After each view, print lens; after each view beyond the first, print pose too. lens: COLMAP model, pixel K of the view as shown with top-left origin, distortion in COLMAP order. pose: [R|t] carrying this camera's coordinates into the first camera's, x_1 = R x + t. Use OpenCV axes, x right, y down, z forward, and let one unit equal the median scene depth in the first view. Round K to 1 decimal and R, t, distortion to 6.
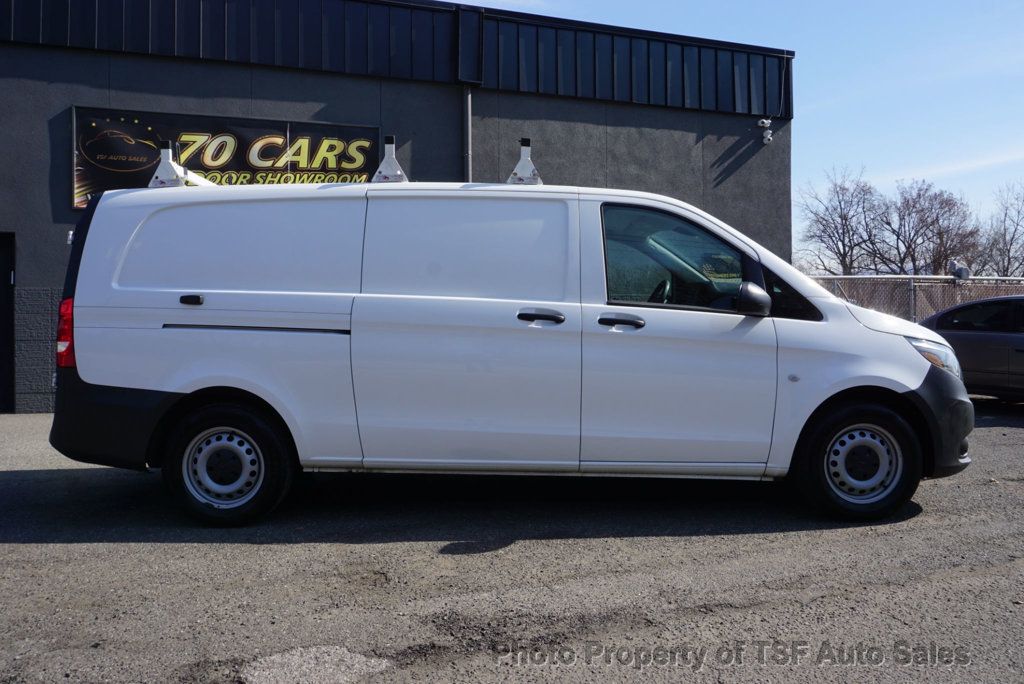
lens RADIAL K [[773.5, 0, 512.0], [0, 773.5, 342.0], [0, 0, 1]] dist [-0.012973, 0.001194]
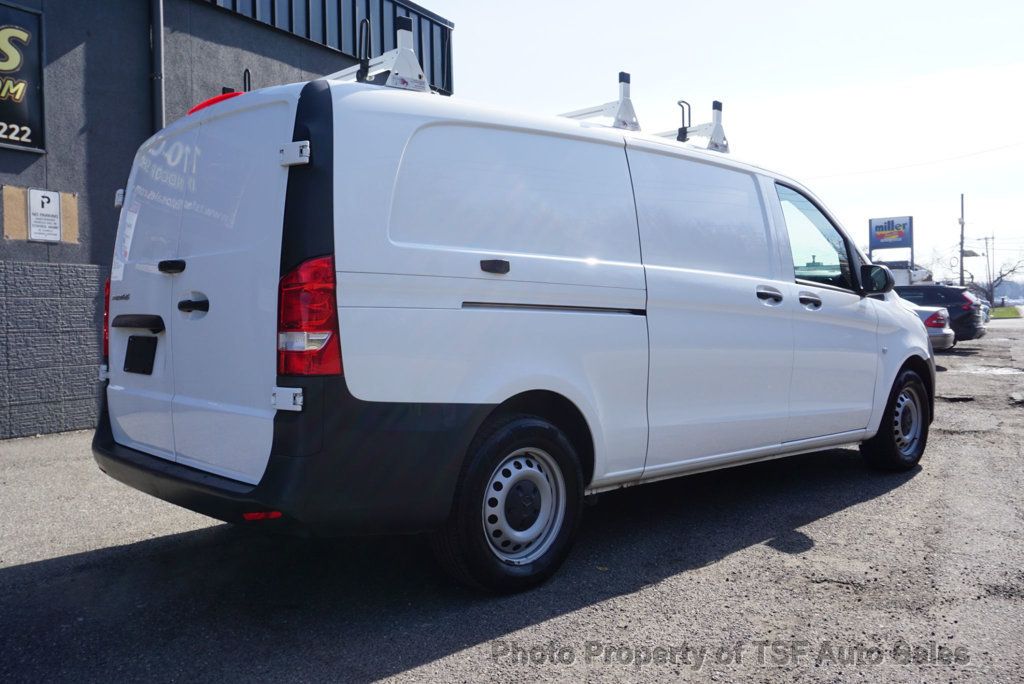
lens RADIAL K [[884.8, 0, 494.4], [0, 884.8, 344.1], [0, 0, 1]] dist [-0.000365, 0.001797]
pose [[0.746487, -0.029065, 0.664765, -0.411562], [0.022810, 0.999576, 0.018089, 0.000031], [-0.665009, 0.001660, 0.746834, 0.183200]]
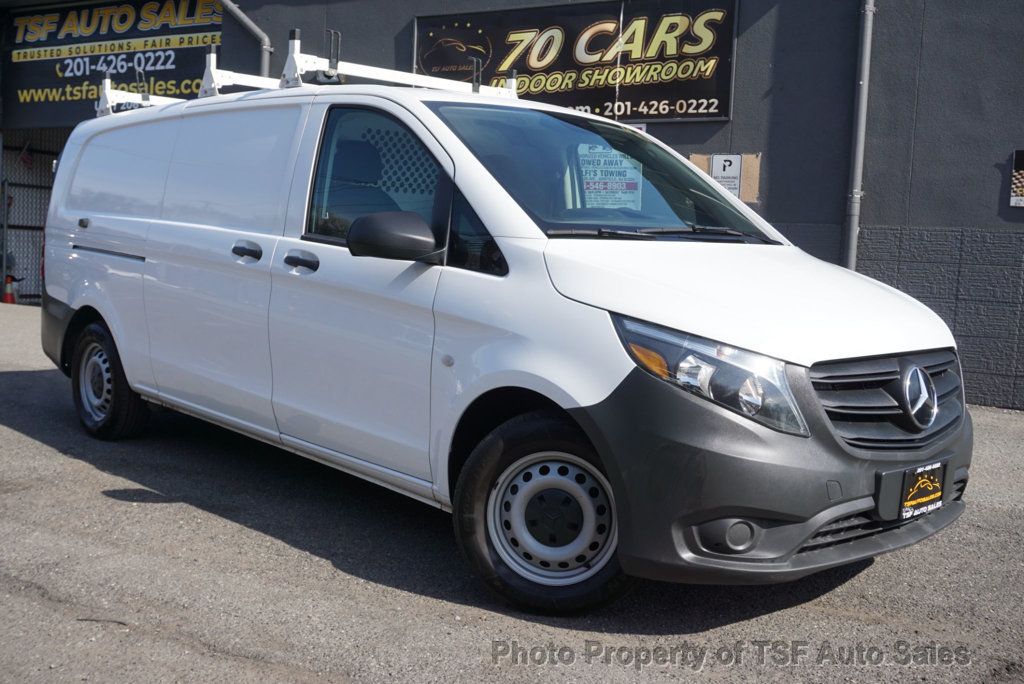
lens RADIAL K [[1071.5, 0, 512.0], [0, 1071.5, 342.0], [0, 0, 1]] dist [0.007523, 0.007902]
pose [[0.660373, 0.102383, -0.743926, 0.478872], [-0.066337, 0.994743, 0.078014, -0.019278], [0.748002, -0.002169, 0.663693, 0.197190]]
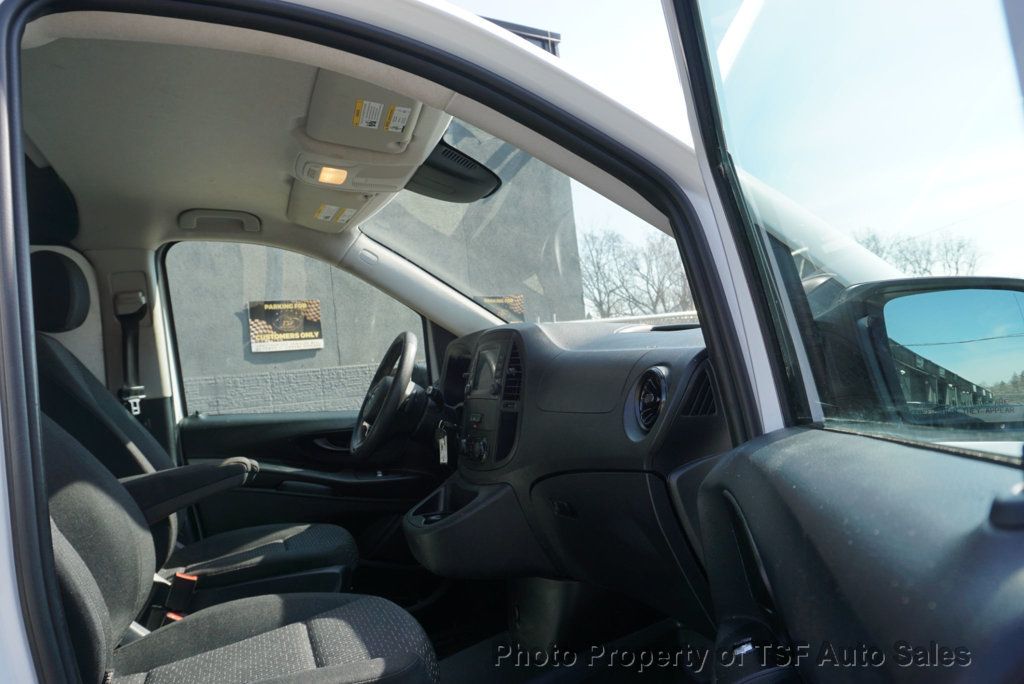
lens RADIAL K [[773.5, 0, 512.0], [0, 773.5, 342.0], [0, 0, 1]] dist [-0.012973, 0.001194]
pose [[0.952046, -0.079522, 0.295441, 0.080254], [0.103636, 0.992366, -0.066855, -0.026640], [-0.287869, 0.094267, 0.953019, 0.367949]]
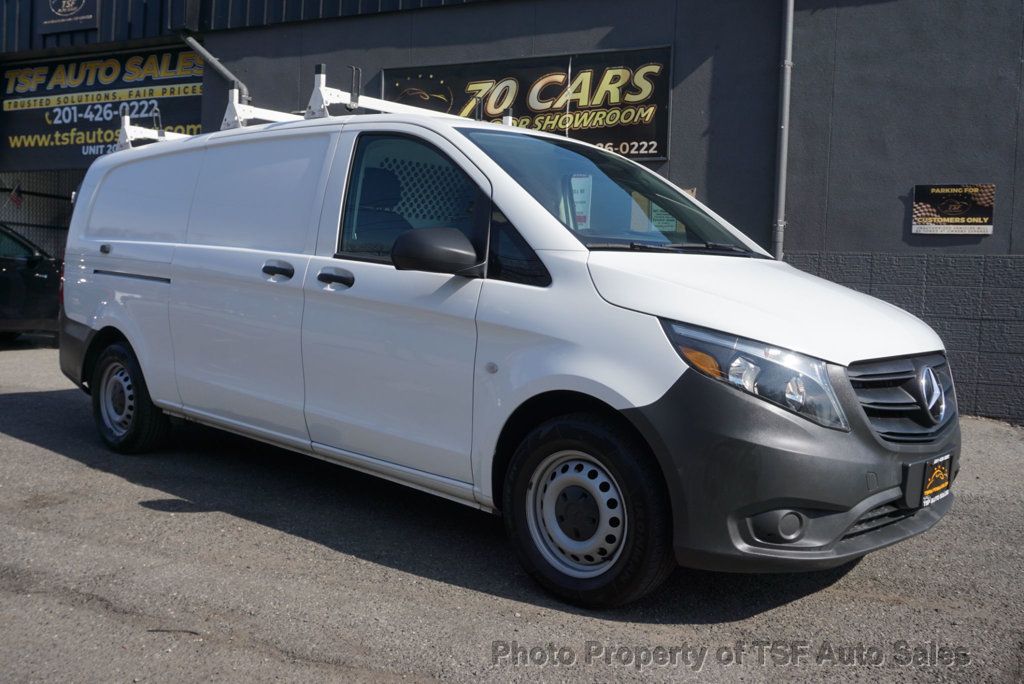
lens RADIAL K [[939.6, 0, 509.2], [0, 939.6, 322.7], [0, 0, 1]] dist [-0.001984, 0.002825]
pose [[0.717804, 0.060901, -0.693577, 0.425624], [-0.055143, 0.998011, 0.030563, -0.008902], [0.694058, 0.016308, 0.719734, 0.182671]]
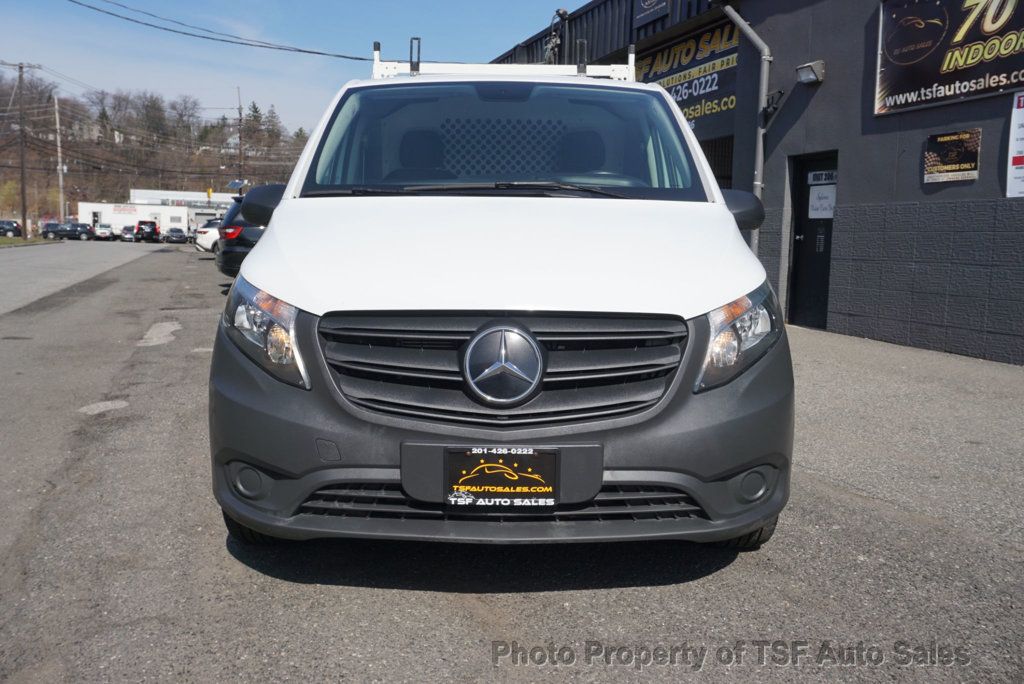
lens RADIAL K [[973.1, 0, 512.0], [0, 973.1, 342.0], [0, 0, 1]] dist [0.006841, -0.010254]
pose [[-0.050151, 0.111925, -0.992450, 0.578205], [-0.041511, 0.992609, 0.114040, -0.018946], [0.997879, 0.046917, -0.045134, 0.579841]]
